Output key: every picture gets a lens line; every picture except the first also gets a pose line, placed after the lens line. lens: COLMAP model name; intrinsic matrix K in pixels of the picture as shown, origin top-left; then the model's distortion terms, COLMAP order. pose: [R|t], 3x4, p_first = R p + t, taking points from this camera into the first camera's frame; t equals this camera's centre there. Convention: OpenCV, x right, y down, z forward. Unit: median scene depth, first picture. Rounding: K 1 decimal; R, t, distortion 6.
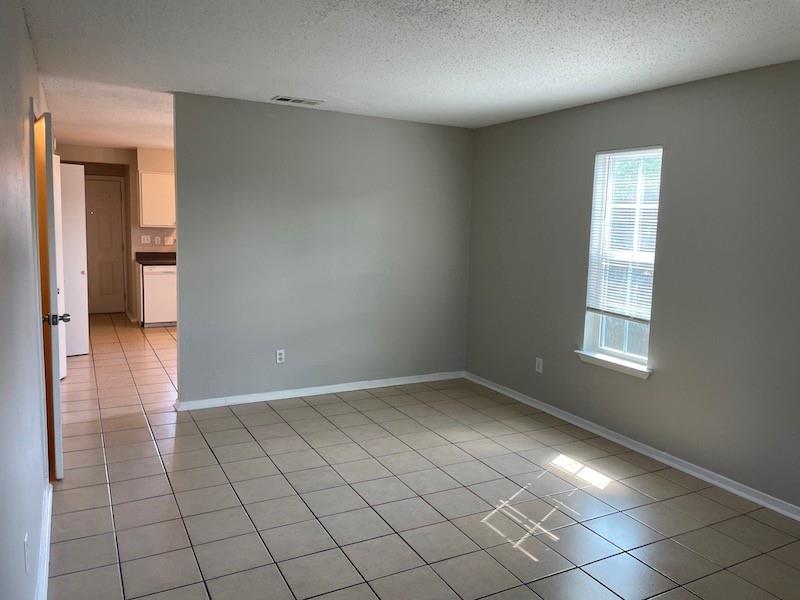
lens RADIAL K [[628.4, 0, 400.0], [0, 628.4, 300.0], [0, 0, 1]] dist [-0.009656, -0.000683]
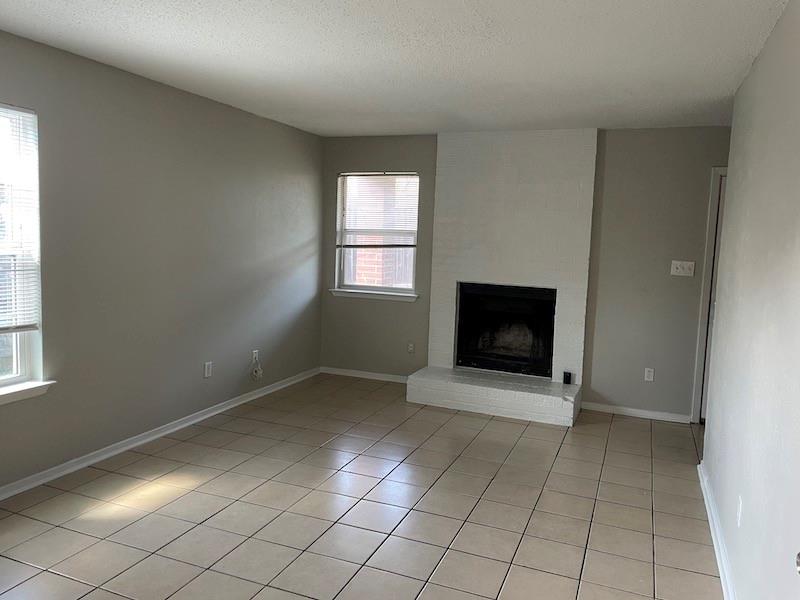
lens RADIAL K [[607.4, 0, 400.0], [0, 607.4, 300.0], [0, 0, 1]] dist [0.008241, 0.002294]
pose [[-0.664007, -0.115982, 0.738677, -0.639774], [0.053573, 0.977979, 0.201712, -0.167969], [-0.745805, 0.173511, -0.643171, 1.455750]]
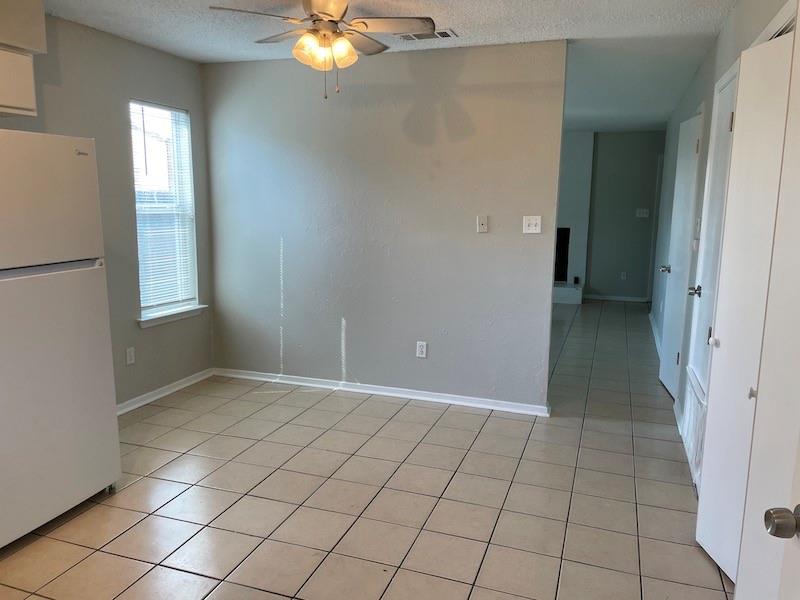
lens RADIAL K [[628.4, 0, 400.0], [0, 628.4, 300.0], [0, 0, 1]] dist [-0.009656, -0.000683]
pose [[-0.688019, -0.146957, 0.710657, -0.874946], [0.067622, 0.962037, 0.264408, -0.231060], [-0.722535, 0.229974, -0.651962, 1.886479]]
